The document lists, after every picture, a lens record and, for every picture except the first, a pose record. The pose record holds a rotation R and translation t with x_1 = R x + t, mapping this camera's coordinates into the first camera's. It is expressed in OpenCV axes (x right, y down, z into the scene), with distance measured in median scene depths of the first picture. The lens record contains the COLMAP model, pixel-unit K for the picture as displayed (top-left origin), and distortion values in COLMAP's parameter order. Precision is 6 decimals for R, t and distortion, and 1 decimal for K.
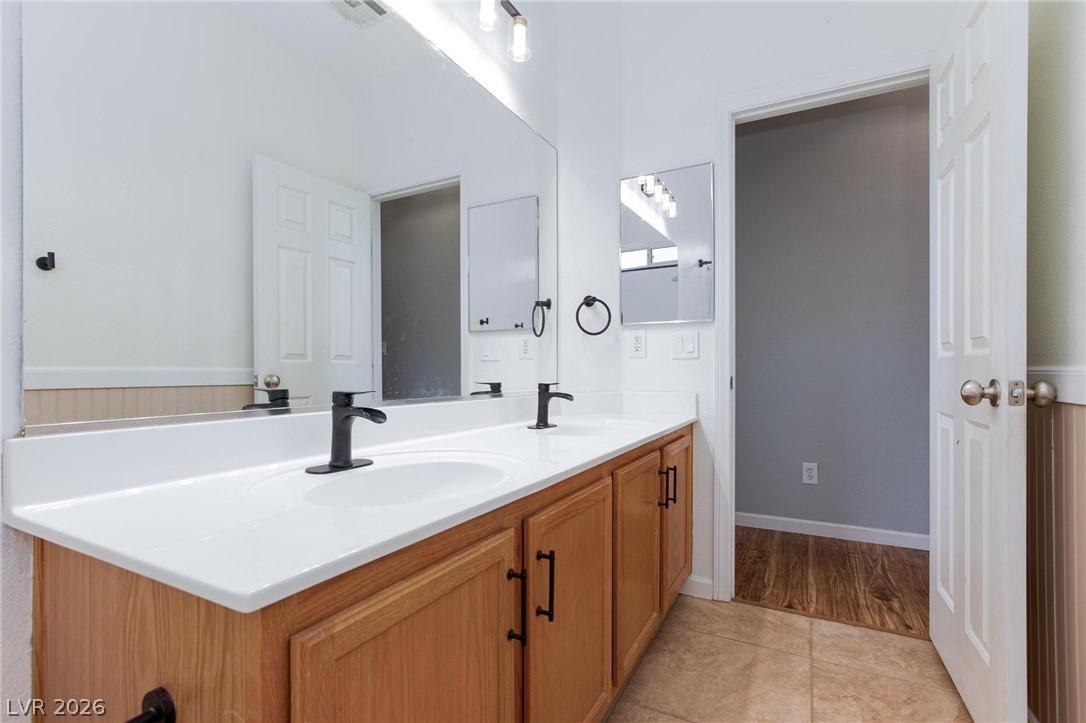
lens RADIAL K [[502.5, 0, 550.0], [0, 502.5, 361.4], [0, 0, 1]] dist [-0.035347, 0.017319]
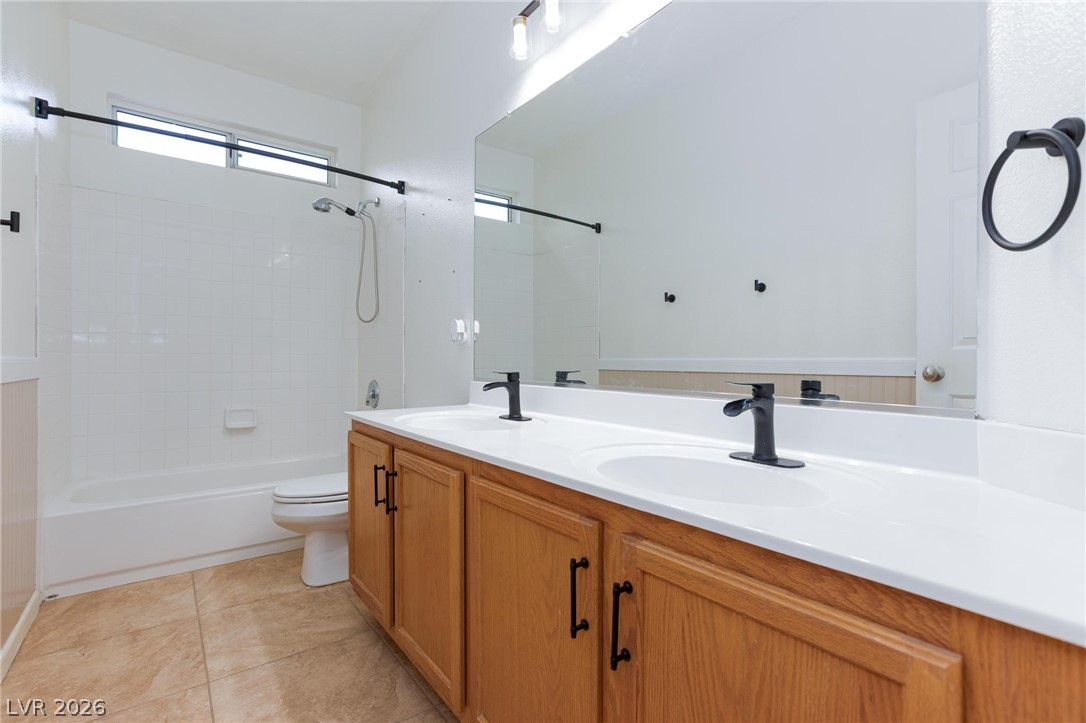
lens RADIAL K [[502.5, 0, 550.0], [0, 502.5, 361.4], [0, 0, 1]] dist [-0.035347, 0.017319]
pose [[-0.422702, 0.000909, -0.906268, 0.728462], [0.019066, 0.999787, -0.007889, 0.024152], [0.906068, -0.020614, -0.422629, 1.263425]]
